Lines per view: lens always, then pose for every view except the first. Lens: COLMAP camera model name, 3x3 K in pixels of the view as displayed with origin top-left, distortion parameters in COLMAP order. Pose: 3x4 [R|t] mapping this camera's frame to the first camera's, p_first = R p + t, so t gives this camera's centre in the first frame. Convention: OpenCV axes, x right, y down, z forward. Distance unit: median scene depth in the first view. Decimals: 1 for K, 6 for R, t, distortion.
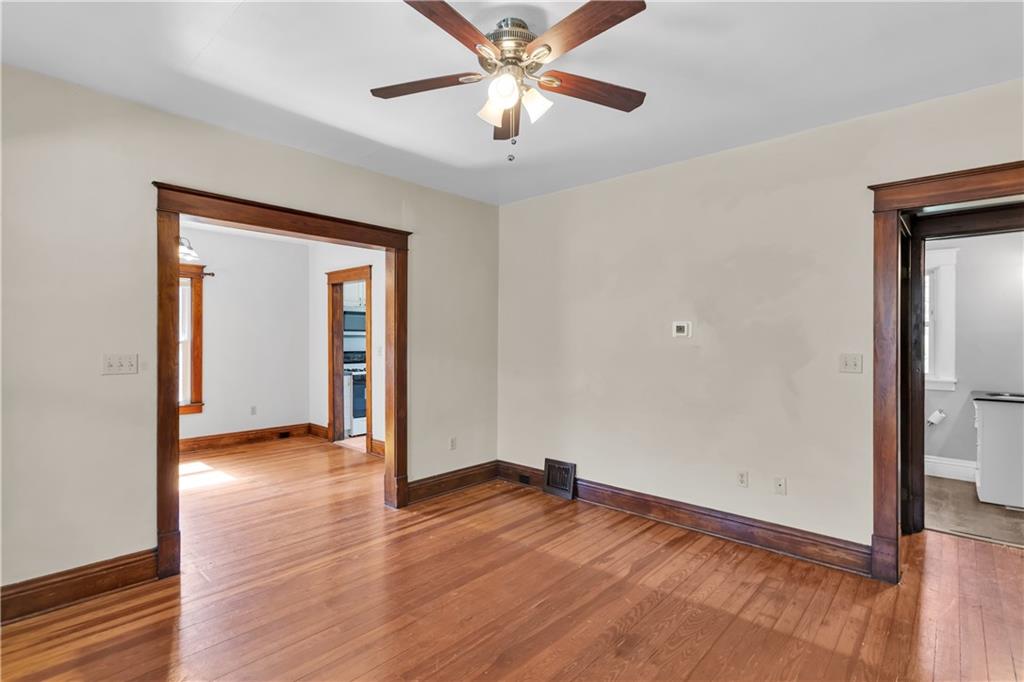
lens RADIAL K [[489.4, 0, 506.9], [0, 489.4, 340.1], [0, 0, 1]] dist [0.003208, -0.000613]
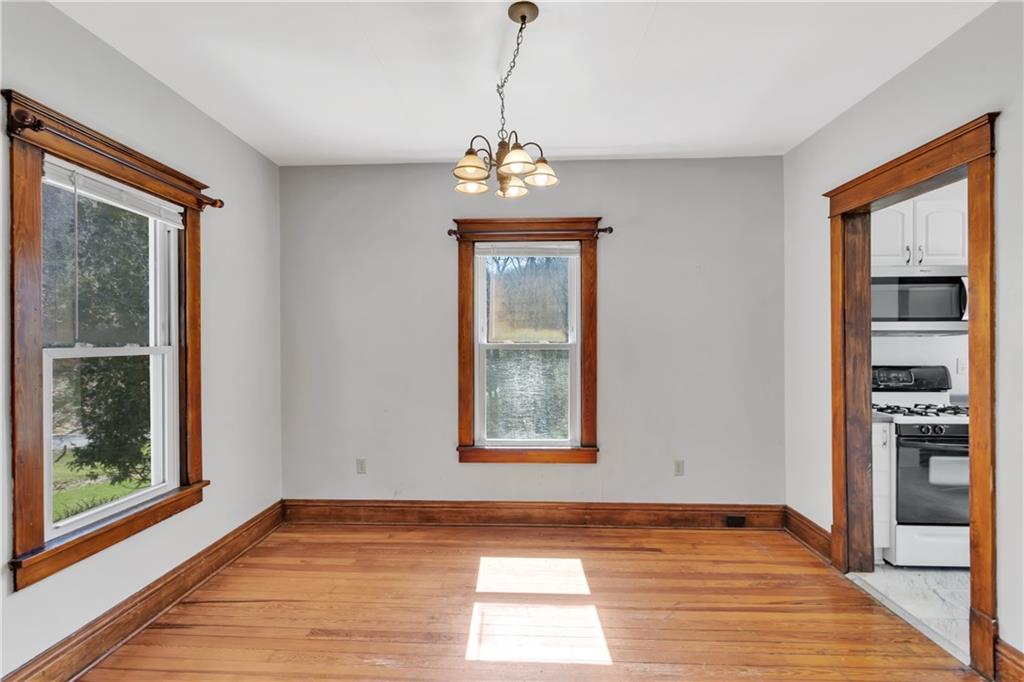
lens RADIAL K [[489.4, 0, 504.0], [0, 489.4, 341.3], [0, 0, 1]] dist [0.003208, -0.000613]
pose [[0.638972, -0.002477, -0.769226, -0.208891], [0.002178, 0.999997, -0.001411, -0.000111], [0.769227, -0.000774, 0.638976, 0.474934]]
